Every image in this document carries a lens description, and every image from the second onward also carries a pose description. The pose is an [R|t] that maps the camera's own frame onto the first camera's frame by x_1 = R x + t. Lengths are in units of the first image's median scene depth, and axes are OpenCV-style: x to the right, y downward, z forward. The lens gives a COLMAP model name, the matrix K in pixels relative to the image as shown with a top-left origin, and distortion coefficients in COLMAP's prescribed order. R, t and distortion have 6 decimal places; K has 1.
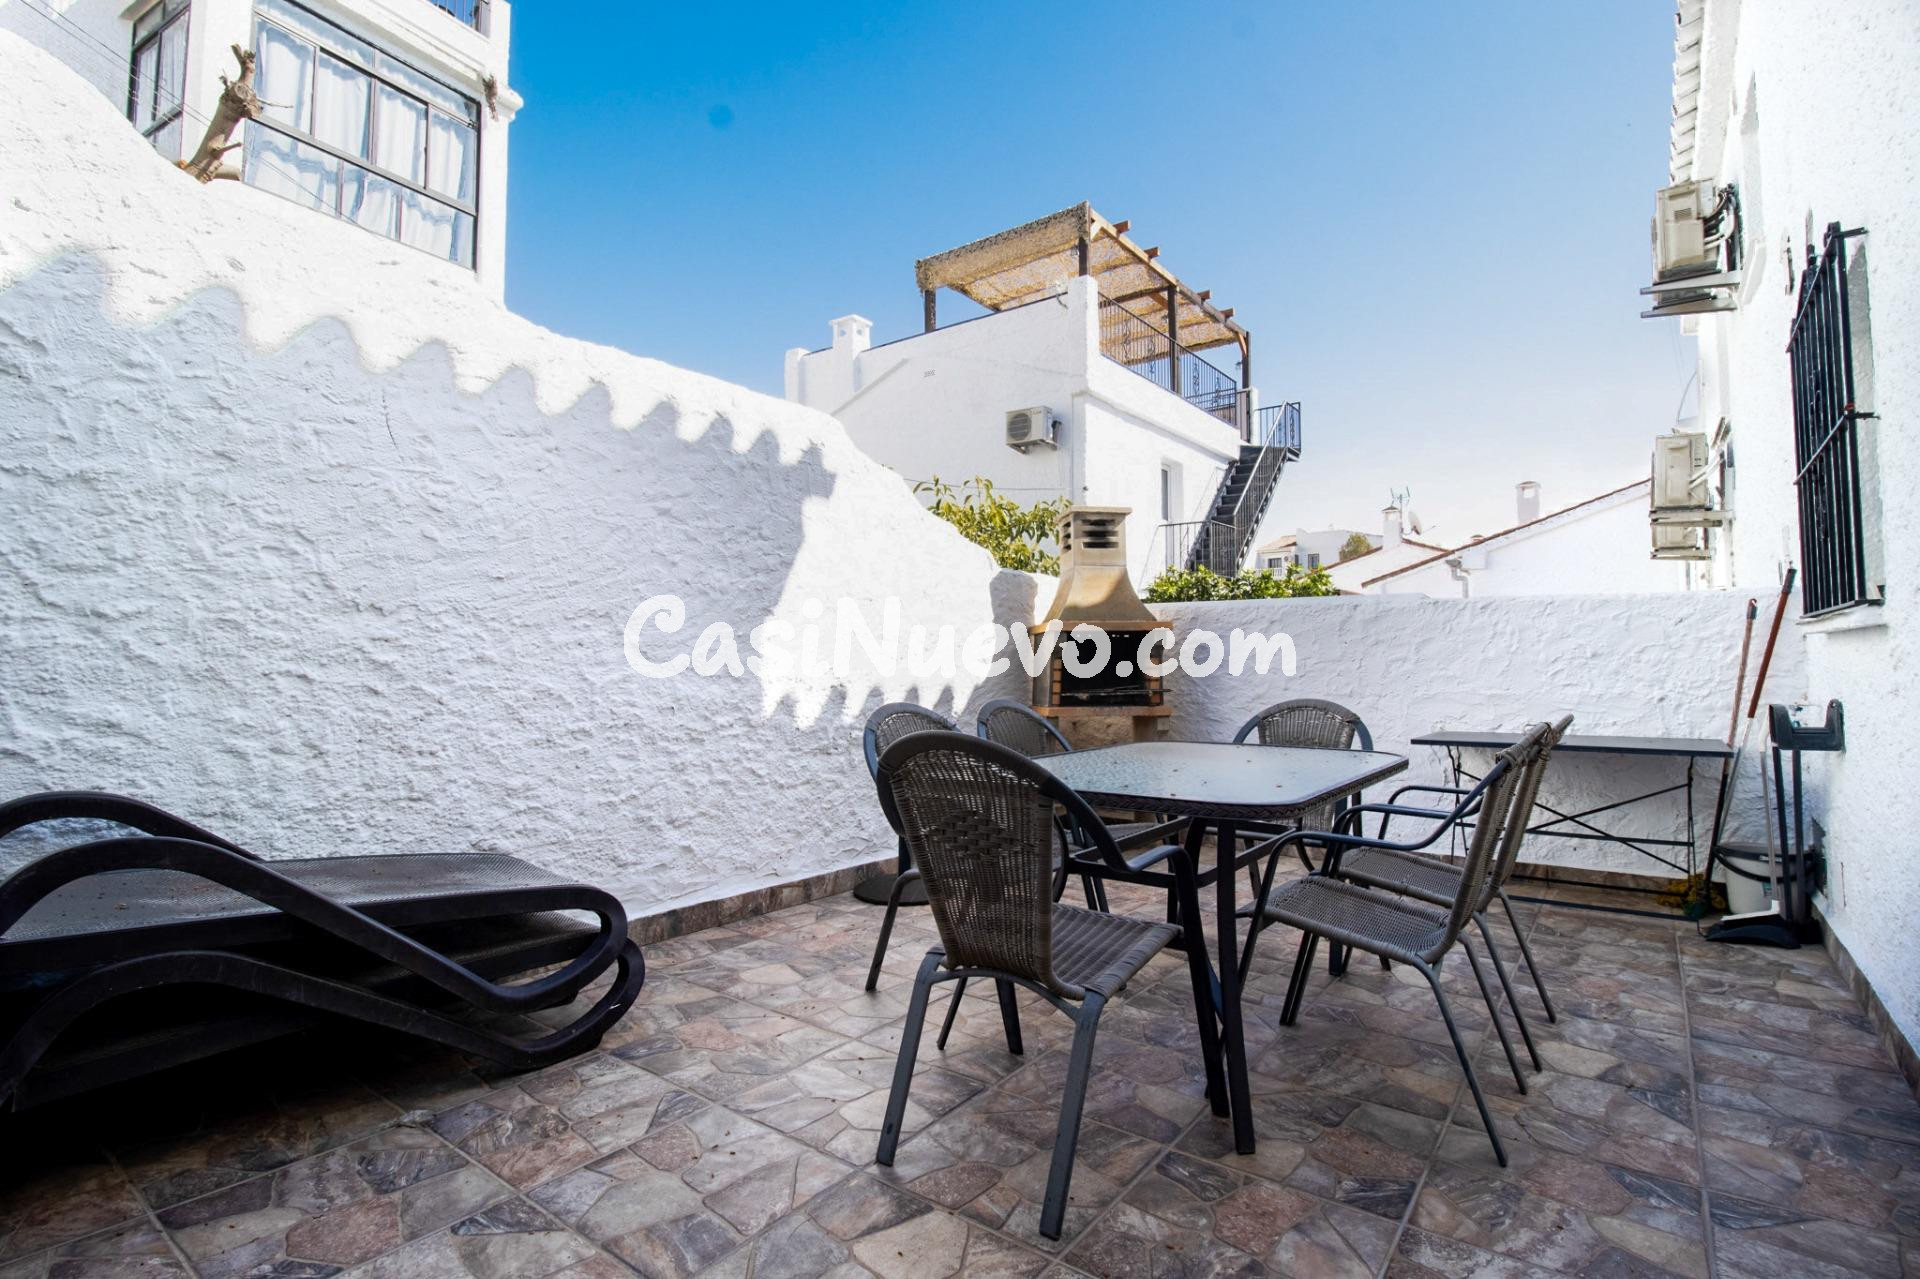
lens RADIAL K [[900.5, 0, 968.5], [0, 900.5, 620.4], [0, 0, 1]] dist [0.000705, -0.013812]
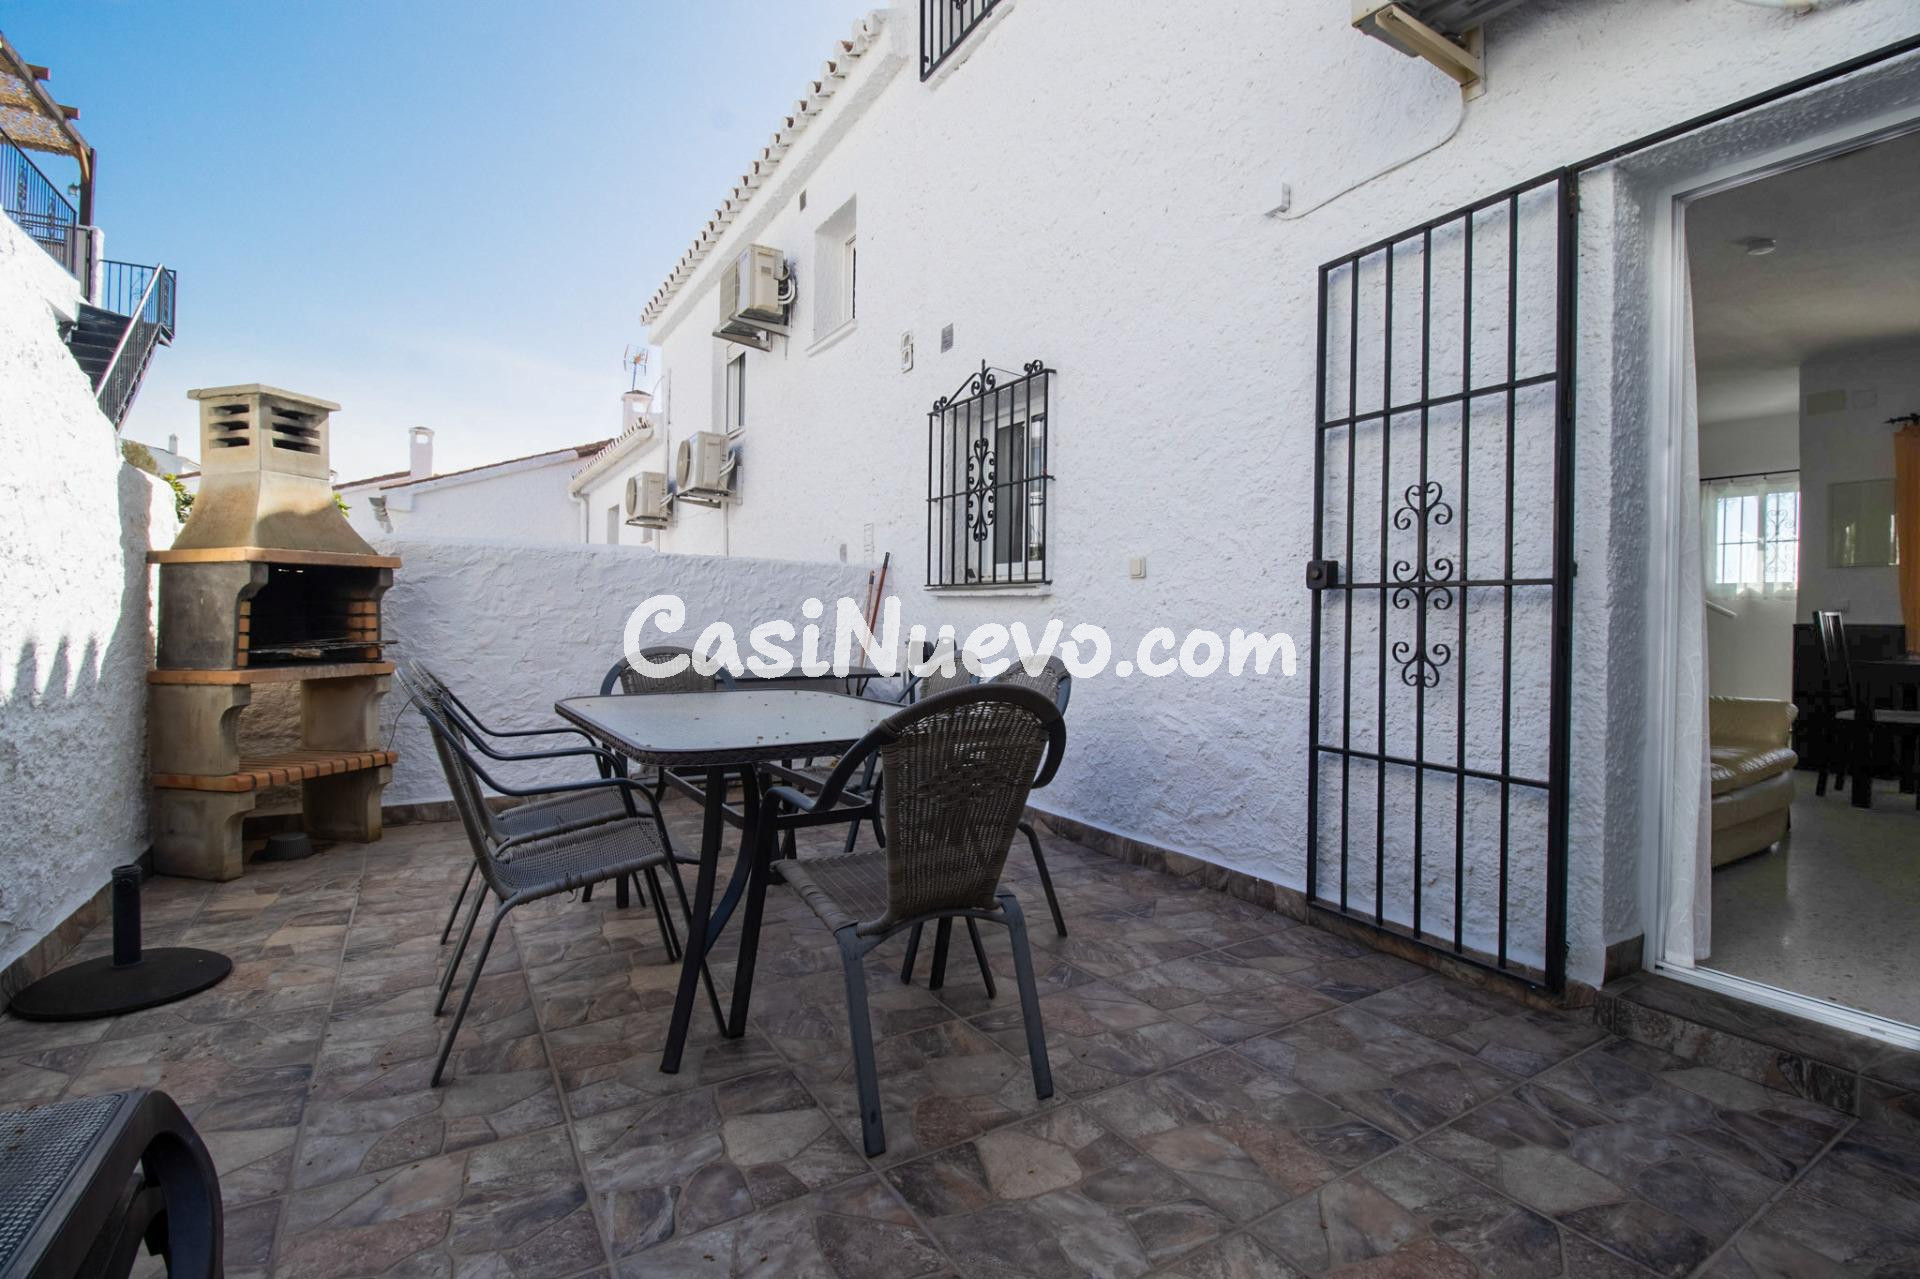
lens RADIAL K [[900.5, 0, 968.5], [0, 900.5, 620.4], [0, 0, 1]] dist [0.000705, -0.013812]
pose [[0.363288, -0.001828, 0.931675, -0.341912], [-0.055927, 0.998152, 0.023766, 0.009899], [-0.929997, -0.060740, 0.362515, 0.225230]]
